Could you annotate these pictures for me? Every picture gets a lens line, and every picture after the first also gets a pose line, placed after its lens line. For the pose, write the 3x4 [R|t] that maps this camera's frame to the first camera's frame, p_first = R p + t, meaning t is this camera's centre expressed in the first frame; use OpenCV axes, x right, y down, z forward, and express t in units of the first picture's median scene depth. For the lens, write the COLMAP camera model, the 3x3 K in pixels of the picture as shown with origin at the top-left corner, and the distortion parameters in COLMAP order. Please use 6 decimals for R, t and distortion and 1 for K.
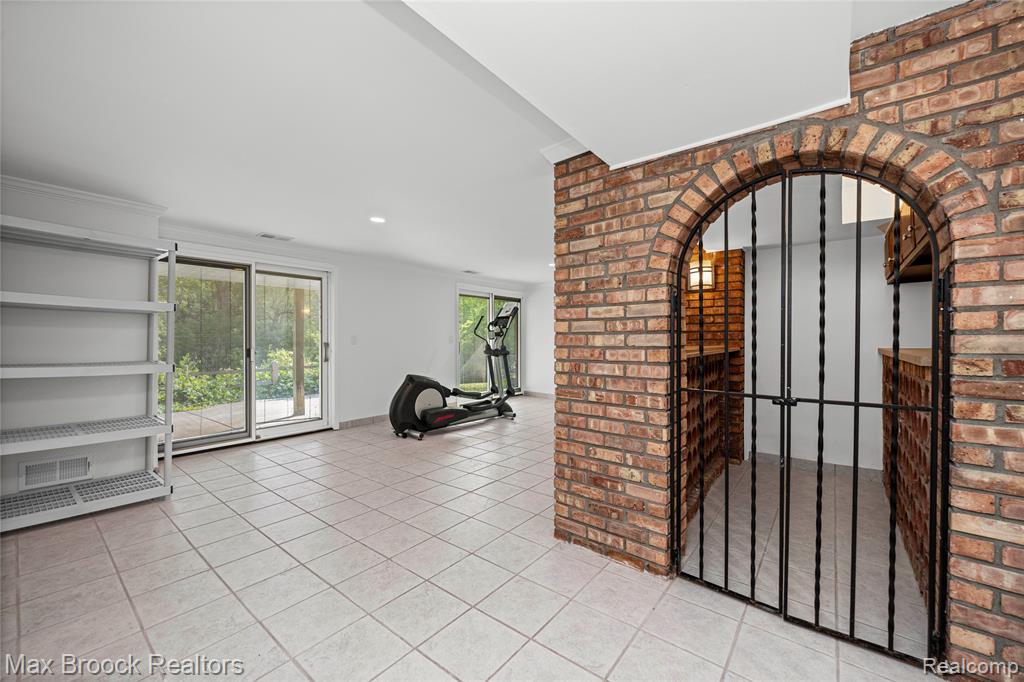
lens RADIAL K [[411.5, 0, 502.4], [0, 411.5, 342.3], [0, 0, 1]] dist [-0.002004, -0.001665]
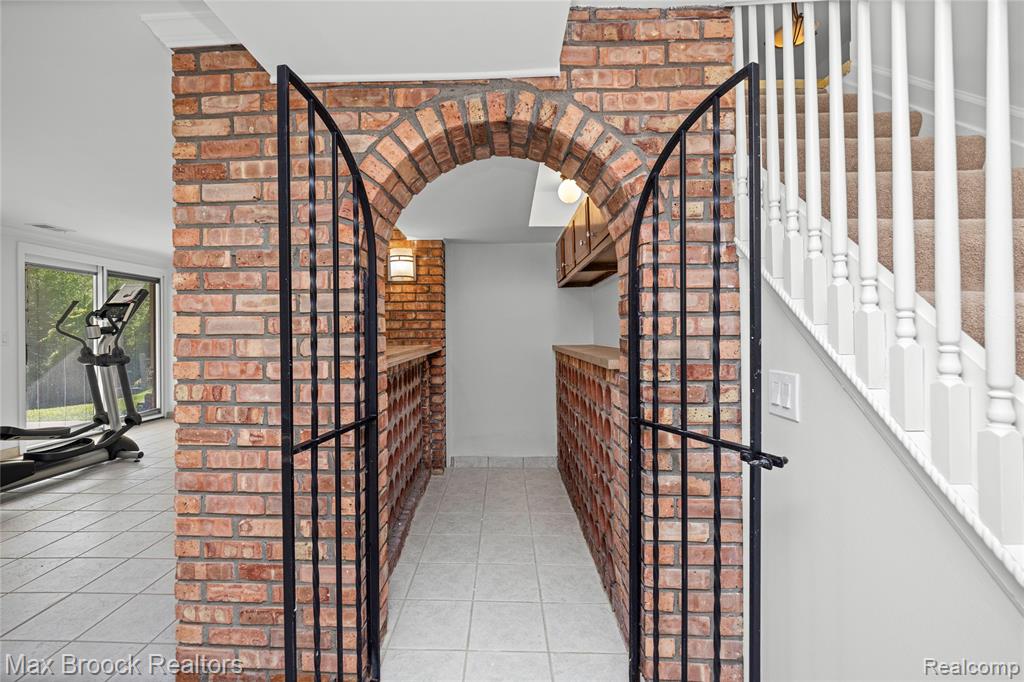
lens RADIAL K [[439.7, 0, 503.6], [0, 439.7, 337.3], [0, 0, 1]] dist [-0.004313, 0.000537]
pose [[0.778743, -0.009852, 0.627265, 0.099938], [0.008747, 0.999950, 0.004846, -0.018314], [-0.627282, 0.001713, 0.778790, 0.215501]]
